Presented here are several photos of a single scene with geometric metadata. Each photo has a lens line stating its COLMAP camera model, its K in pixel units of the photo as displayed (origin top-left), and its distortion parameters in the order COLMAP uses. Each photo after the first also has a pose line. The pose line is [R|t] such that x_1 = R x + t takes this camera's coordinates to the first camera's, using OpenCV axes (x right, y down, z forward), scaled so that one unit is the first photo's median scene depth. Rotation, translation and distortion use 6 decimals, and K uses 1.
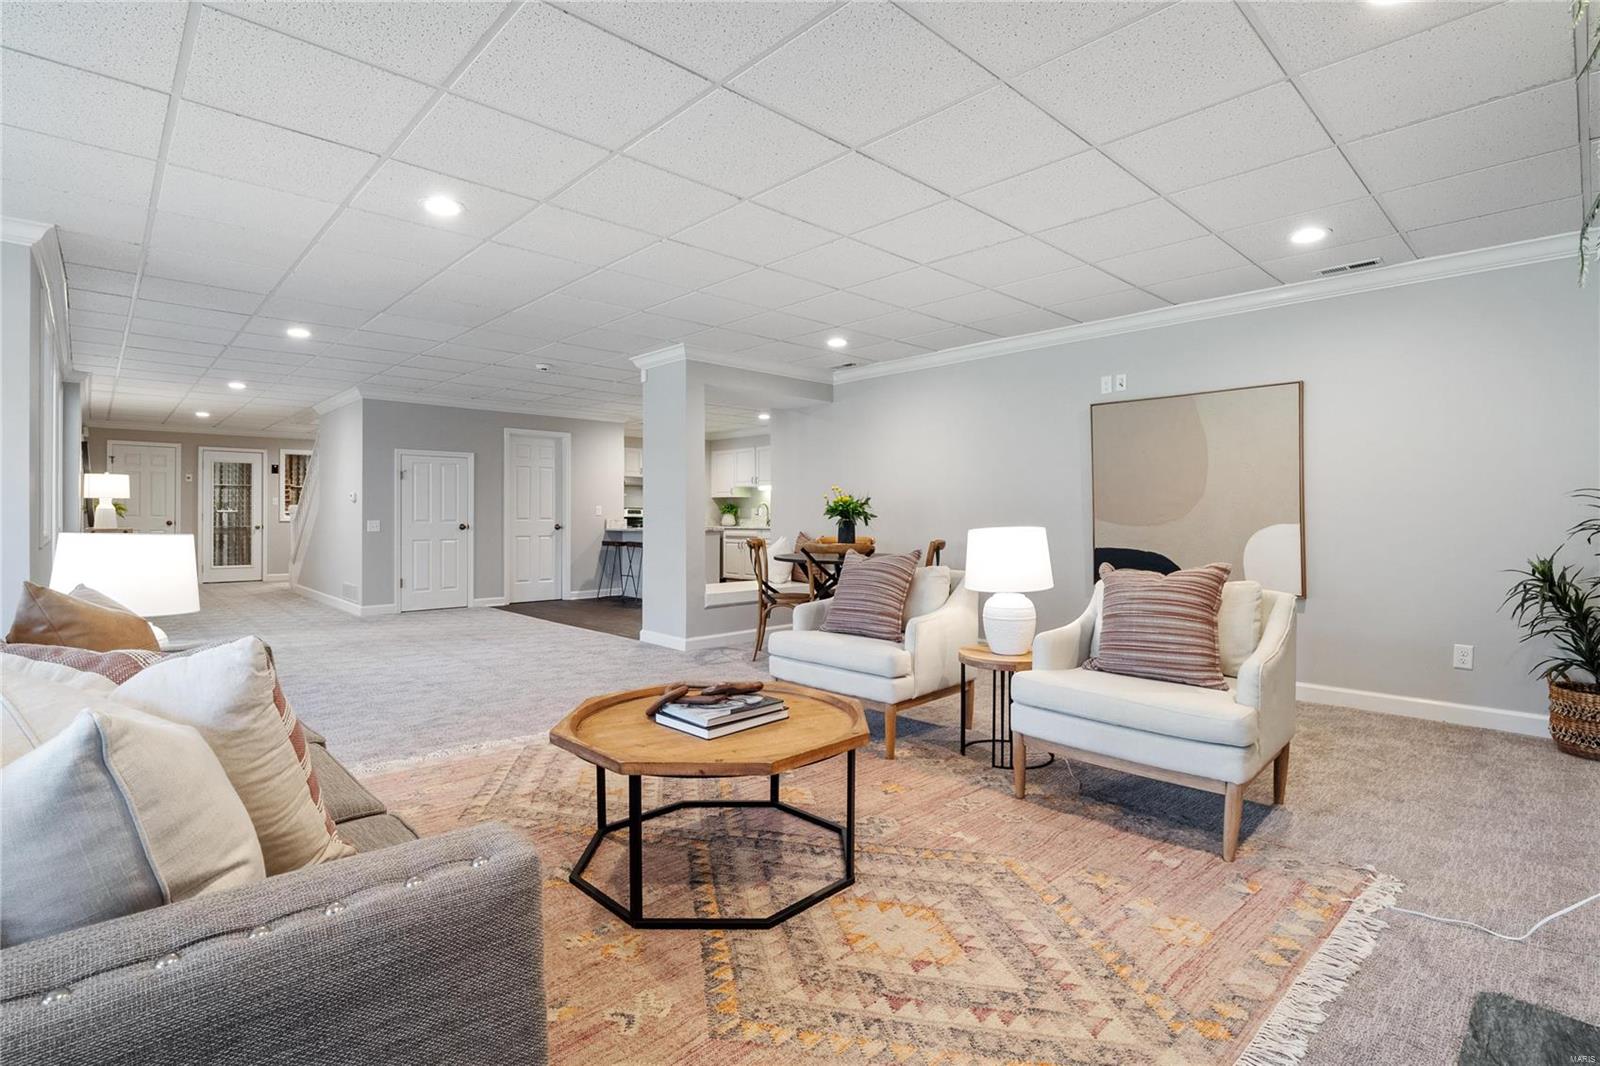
lens RADIAL K [[775.6, 0, 800.1], [0, 775.6, 523.0], [0, 0, 1]] dist [-0.006261, 0.001205]
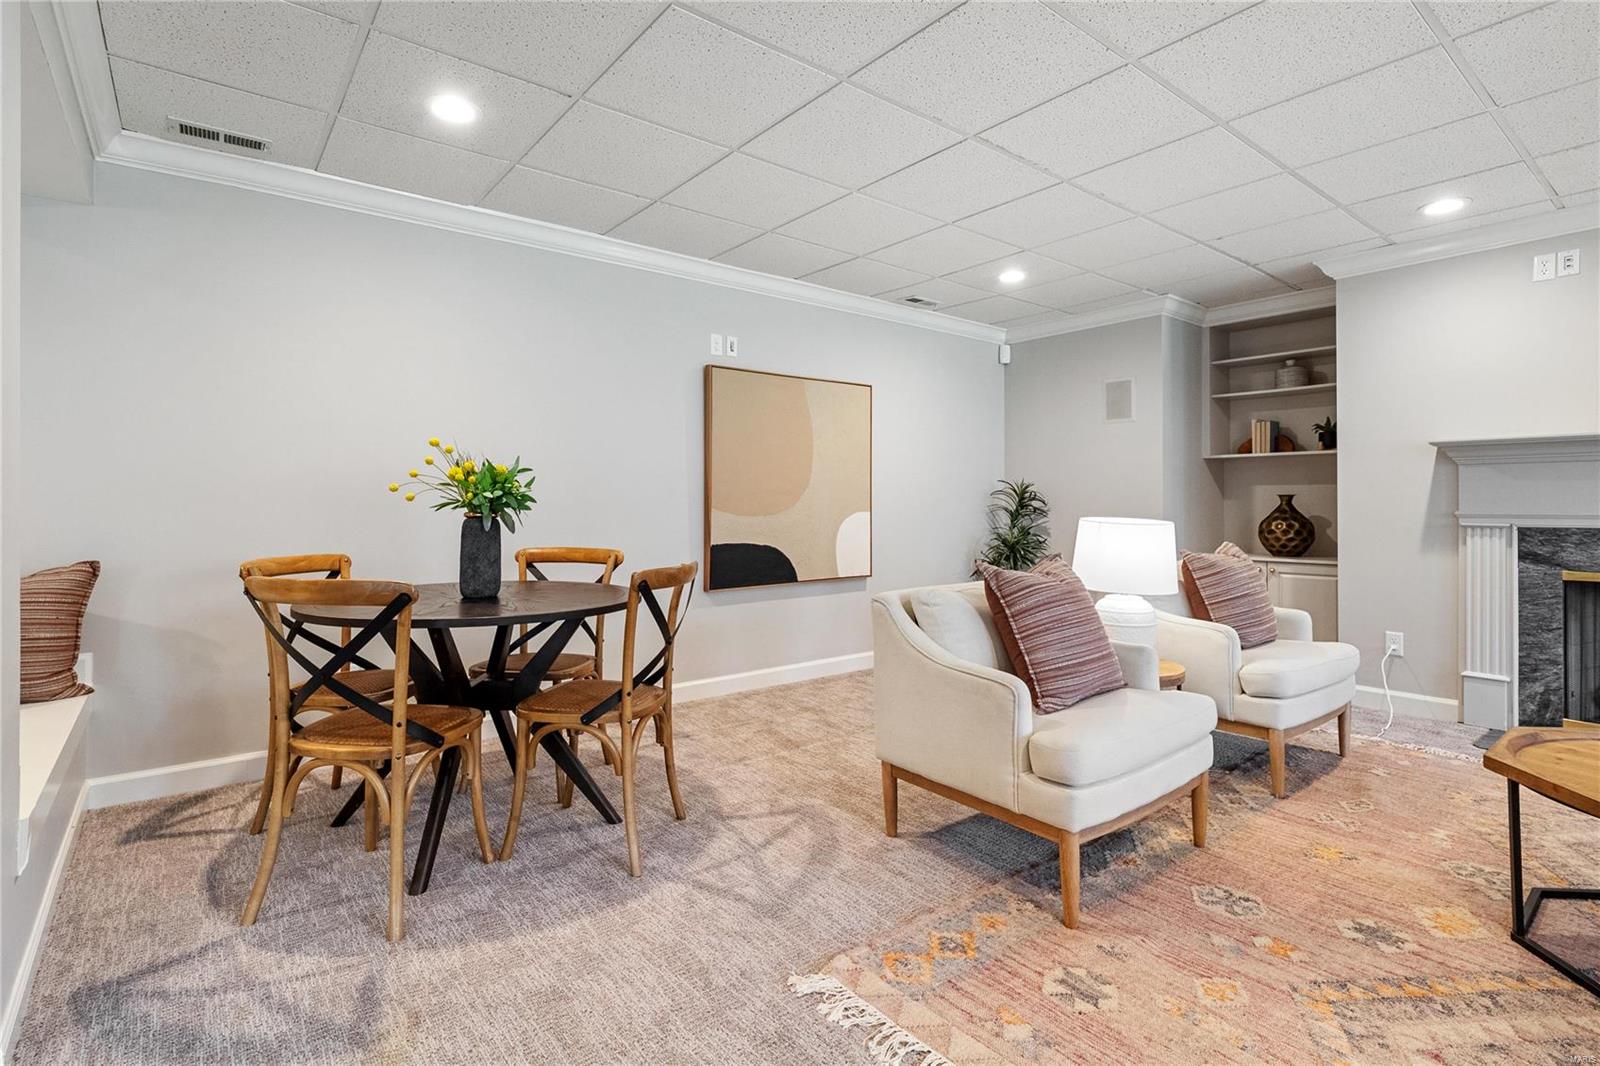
lens RADIAL K [[775.6, 0, 795.0], [0, 775.6, 496.3], [0, 0, 1]] dist [-0.006261, 0.001205]
pose [[0.090842, 0.006869, 0.995842, -0.691030], [0.013101, 0.999881, -0.008092, -0.017559], [-0.995779, 0.013782, 0.090741, 1.426282]]
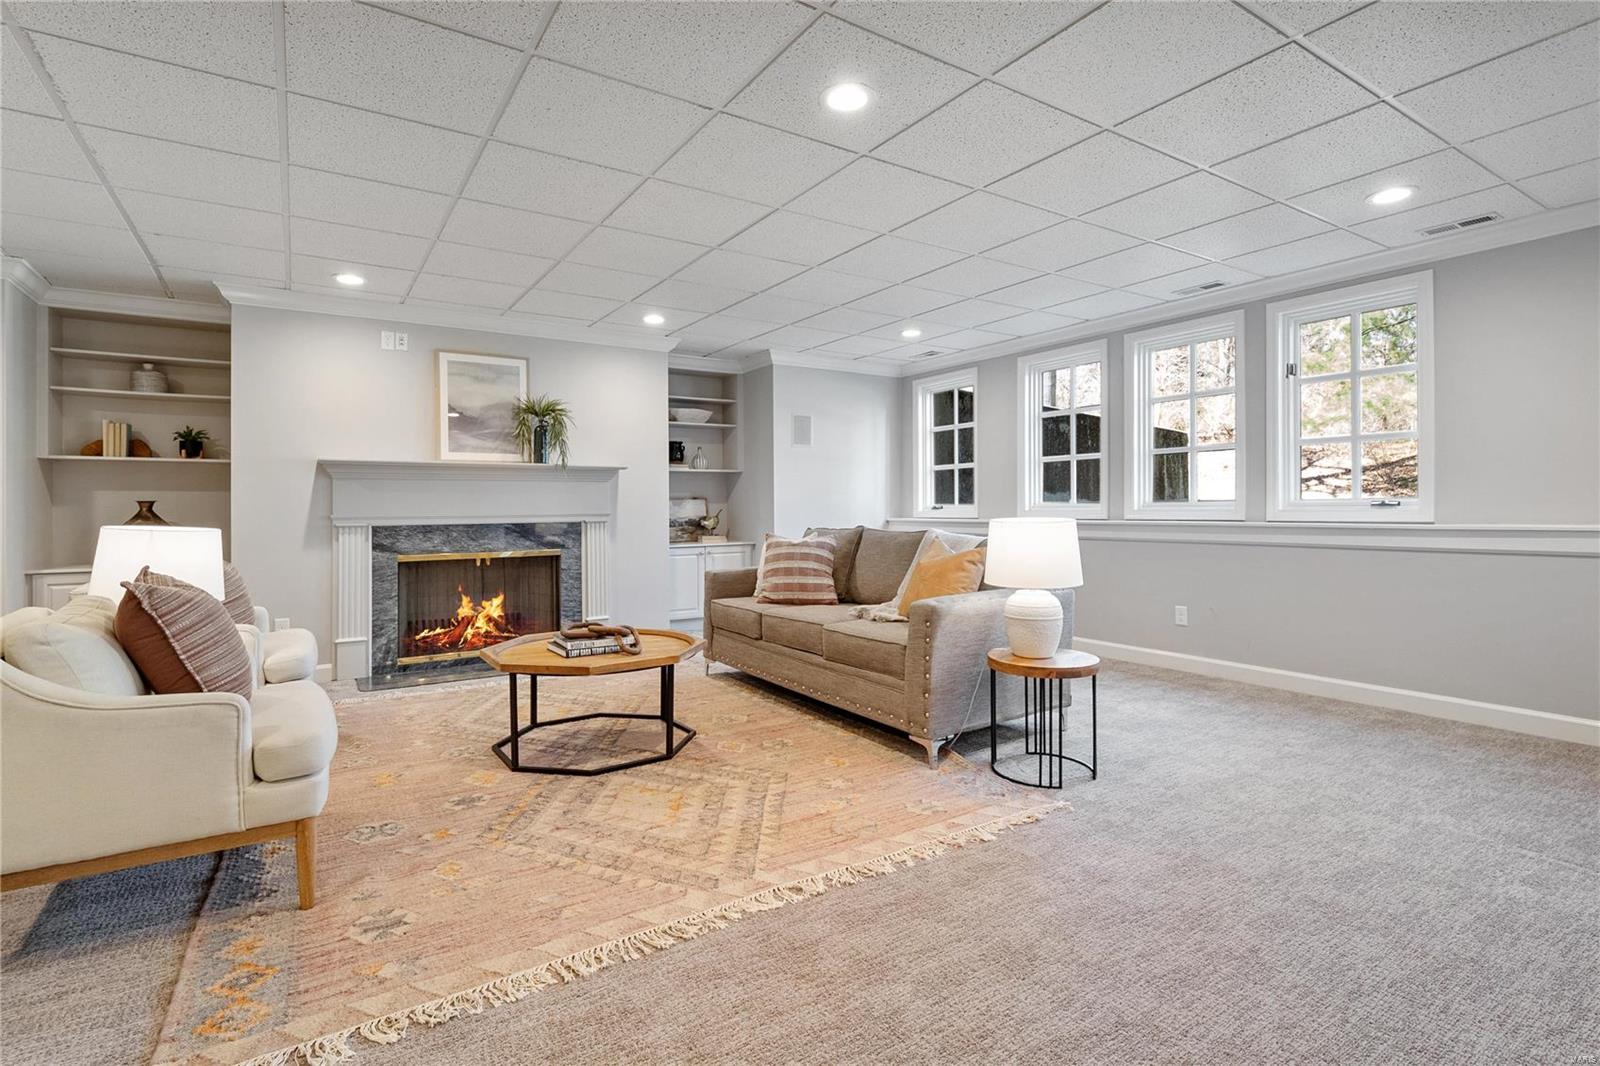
lens RADIAL K [[775.6, 0, 788.4], [0, 775.6, 502.8], [0, 0, 1]] dist [-0.006261, 0.001205]
pose [[-0.982622, 0.004361, 0.185566, -0.573476], [0.006246, 0.999935, 0.009573, -0.023978], [-0.185513, 0.010566, -0.982585, 1.848335]]
